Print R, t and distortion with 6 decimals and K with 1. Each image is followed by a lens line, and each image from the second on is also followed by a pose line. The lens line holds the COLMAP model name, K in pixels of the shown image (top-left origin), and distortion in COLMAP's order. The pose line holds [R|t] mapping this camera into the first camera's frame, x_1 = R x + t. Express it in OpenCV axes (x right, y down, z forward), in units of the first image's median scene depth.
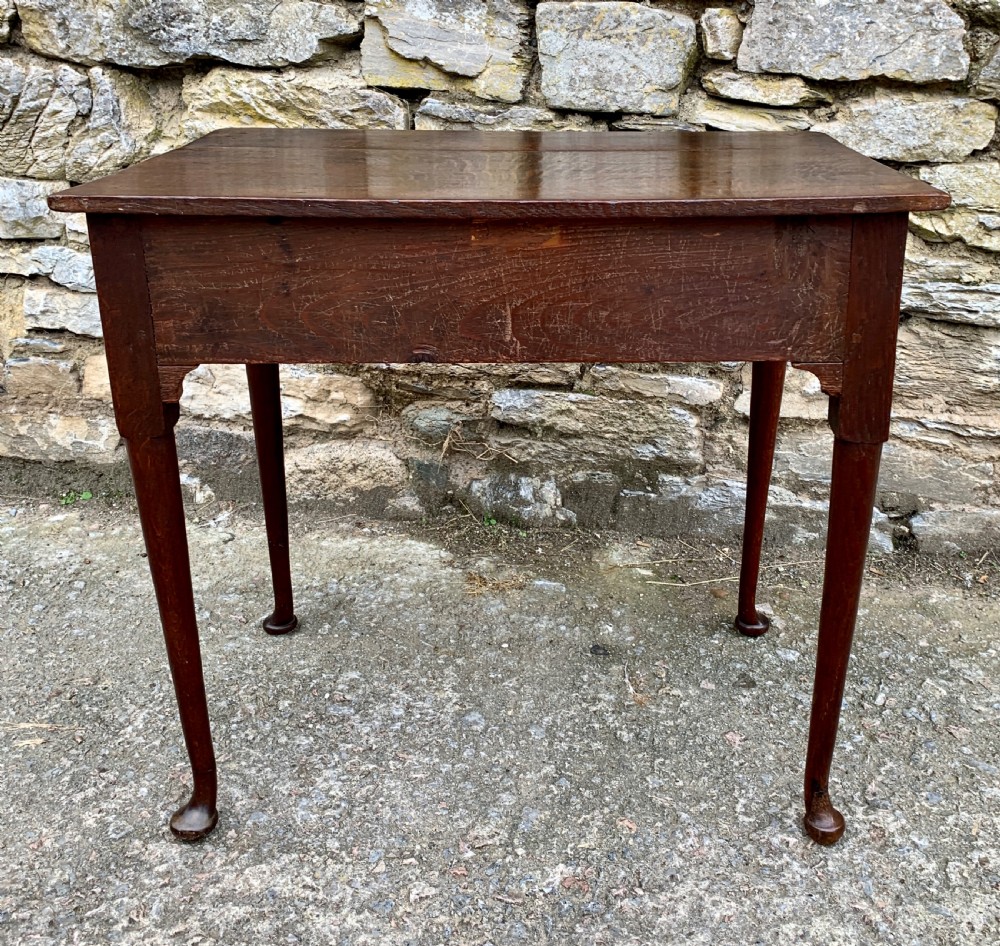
lens RADIAL K [[1090.7, 0, 532.7], [0, 1090.7, 362.4], [0, 0, 1]] dist [0.018027, 0.000000]
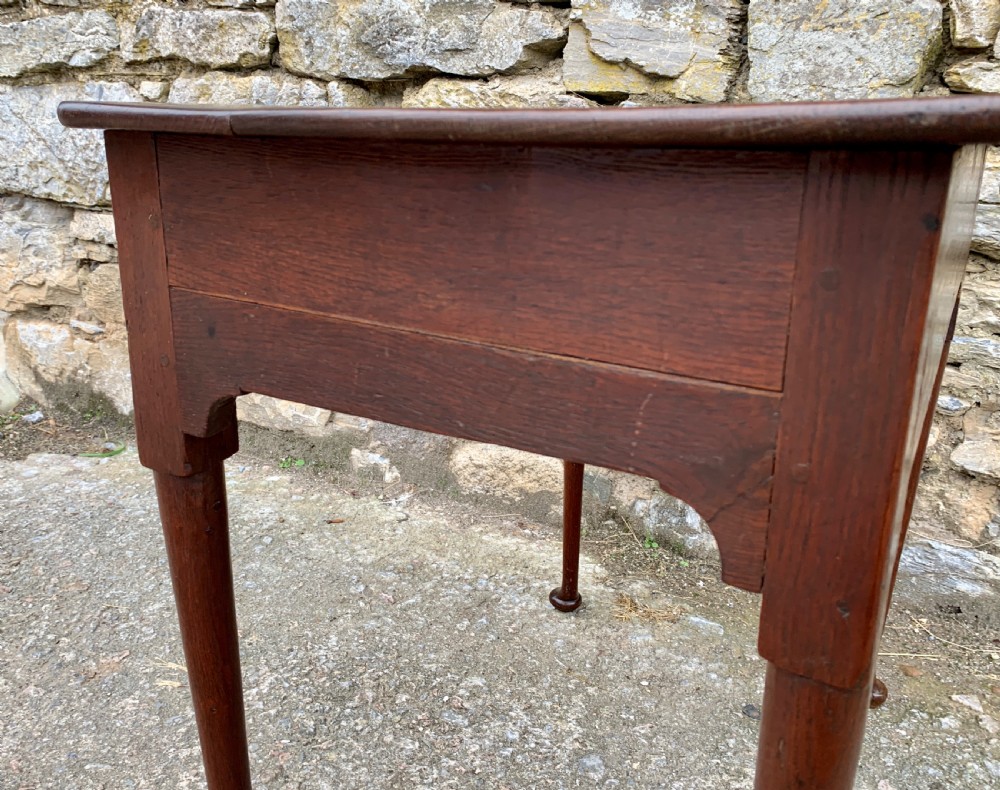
lens RADIAL K [[848.9, 0, 454.0], [0, 848.9, 361.2], [0, 0, 1]] dist [0.027640, -0.028200]
pose [[0.940291, 0.091512, -0.327839, 0.032162], [-0.105346, 0.994130, -0.024650, 0.025304], [0.323659, 0.057714, 0.944412, 0.247954]]
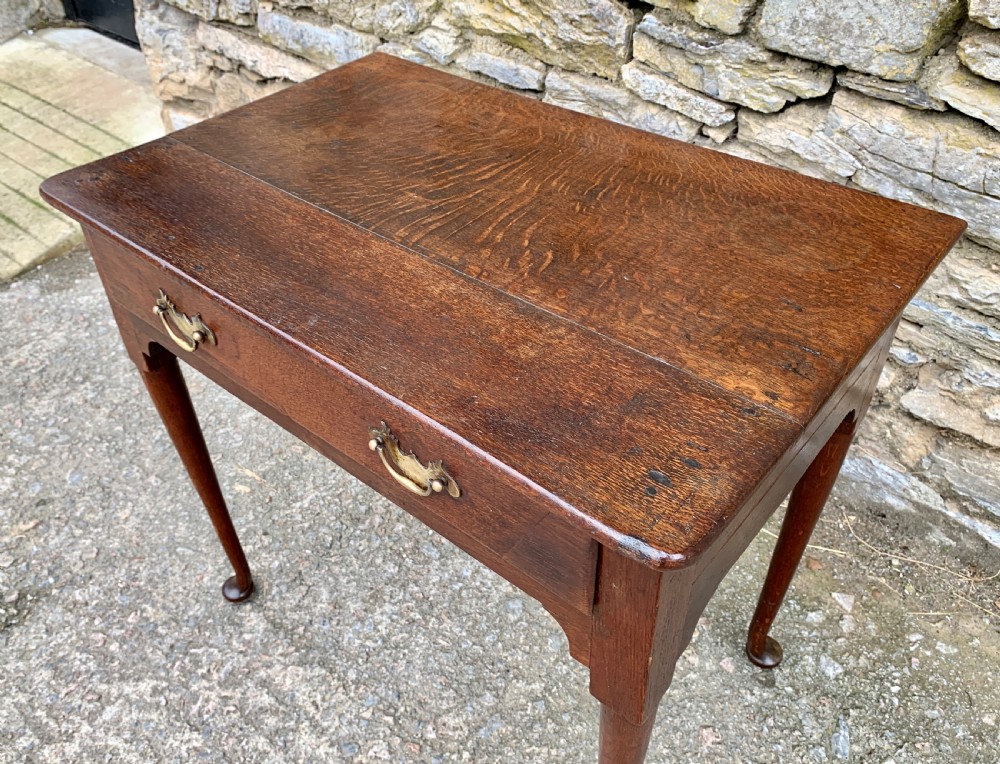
lens RADIAL K [[822.2, 0, 493.3], [0, 822.2, 349.4], [0, 0, 1]] dist [0.012447, -0.012916]
pose [[0.844580, 0.310059, -0.436519, 0.200185], [-0.141649, 0.915608, 0.376294, -0.232657], [0.516354, -0.255978, 0.817224, 0.272475]]
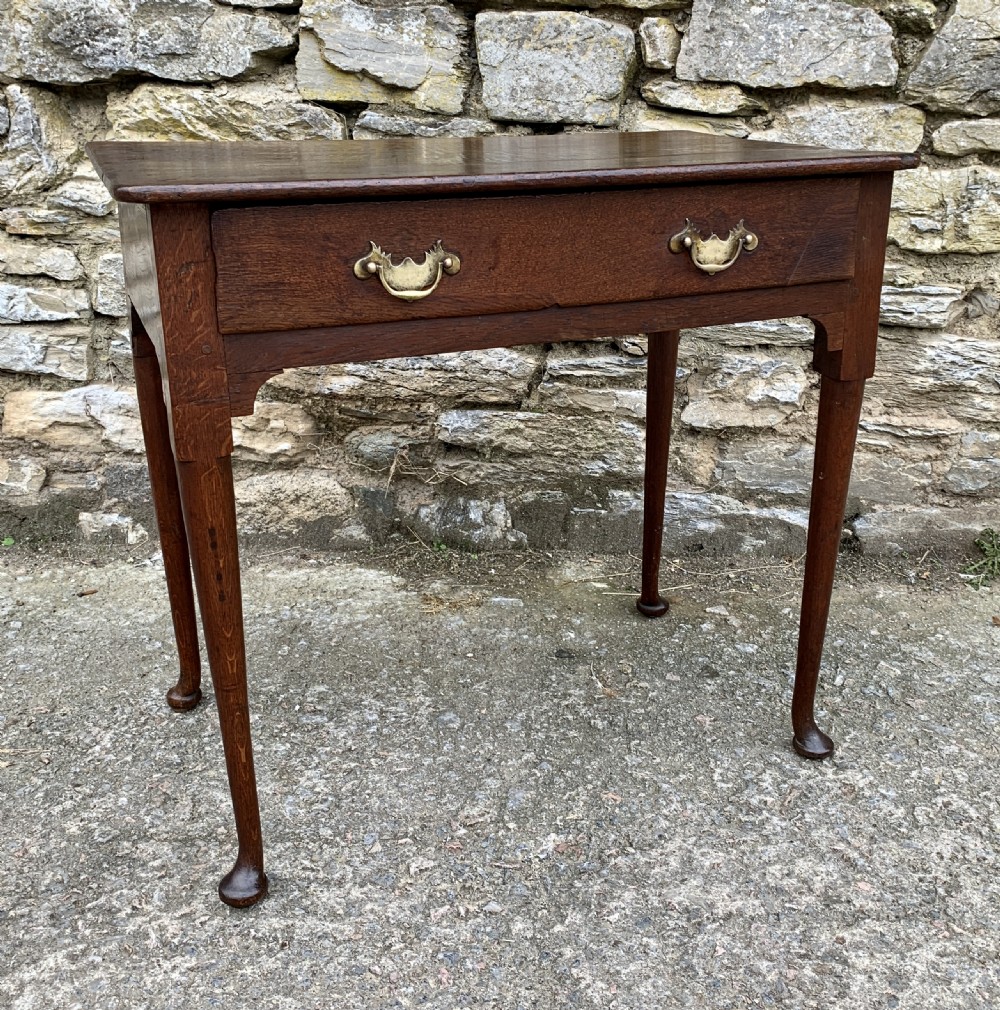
lens RADIAL K [[1170.9, 0, 529.1], [0, 1170.9, 447.0], [0, 0, 1]] dist [0.018583, 0.000000]
pose [[0.995053, -0.036341, 0.092463, -0.060565], [0.036423, 0.999336, 0.000802, 0.066731], [-0.092430, 0.002570, 0.995716, -0.069108]]
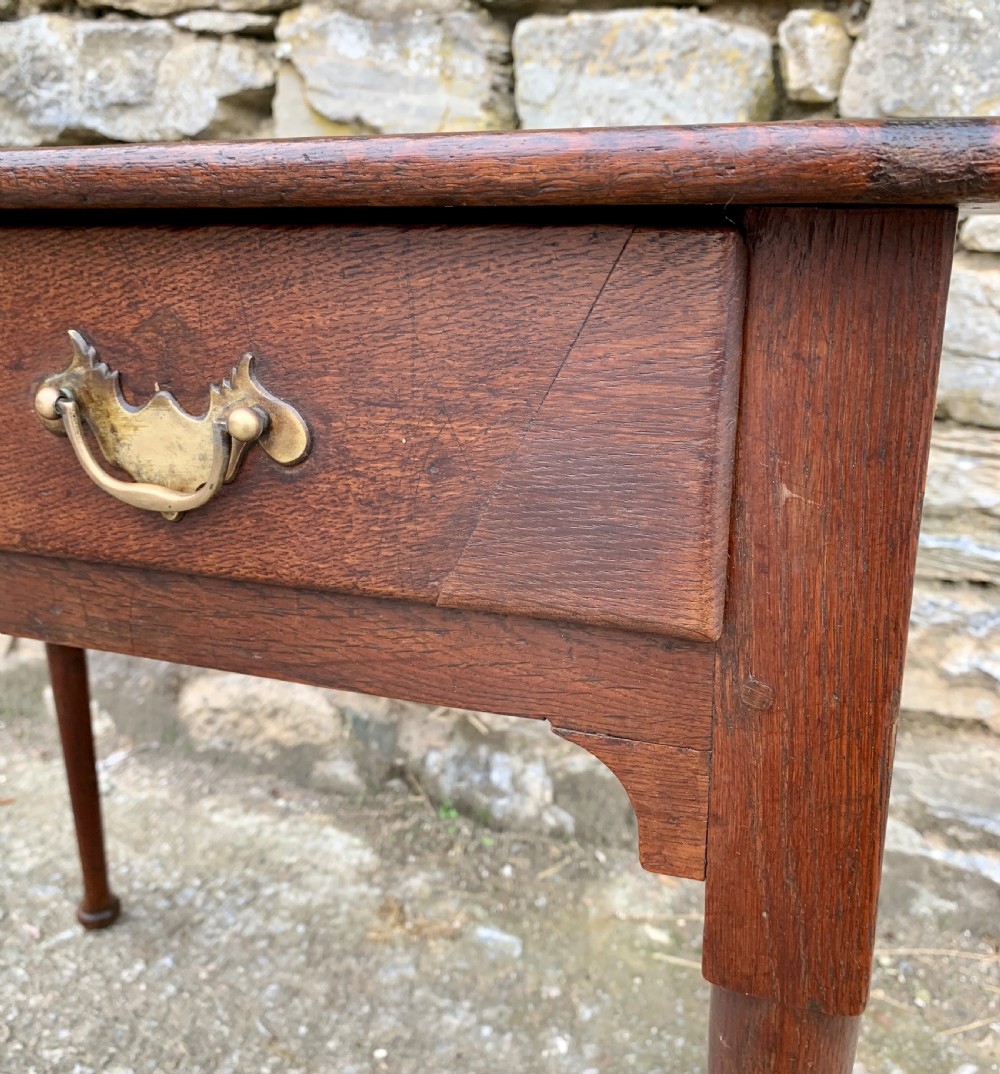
lens RADIAL K [[1040.2, 0, 507.2], [0, 1040.2, 520.9], [0, 0, 1]] dist [0.002863, 0.000000]
pose [[0.974159, 0.060988, -0.217473, 0.144963], [-0.068219, 0.997334, -0.025893, -0.024751], [0.215315, 0.040060, 0.975723, 0.417974]]
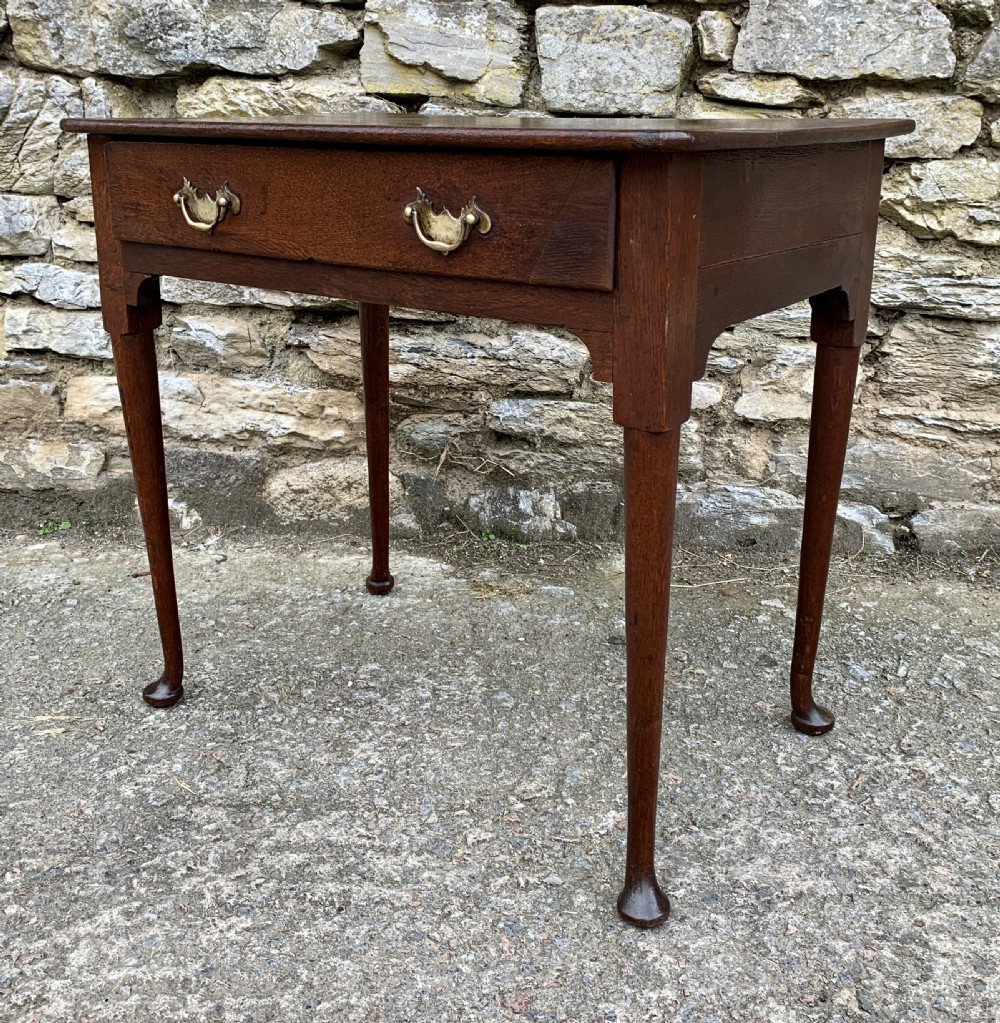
lens RADIAL K [[1155.4, 0, 509.3], [0, 1155.4, 412.9], [0, 0, 1]] dist [0.021329, 0.000000]
pose [[0.998477, -0.017855, 0.052195, -0.083618], [0.021023, 0.997929, -0.060794, 0.112626], [-0.051002, 0.061799, 0.996785, -0.053317]]
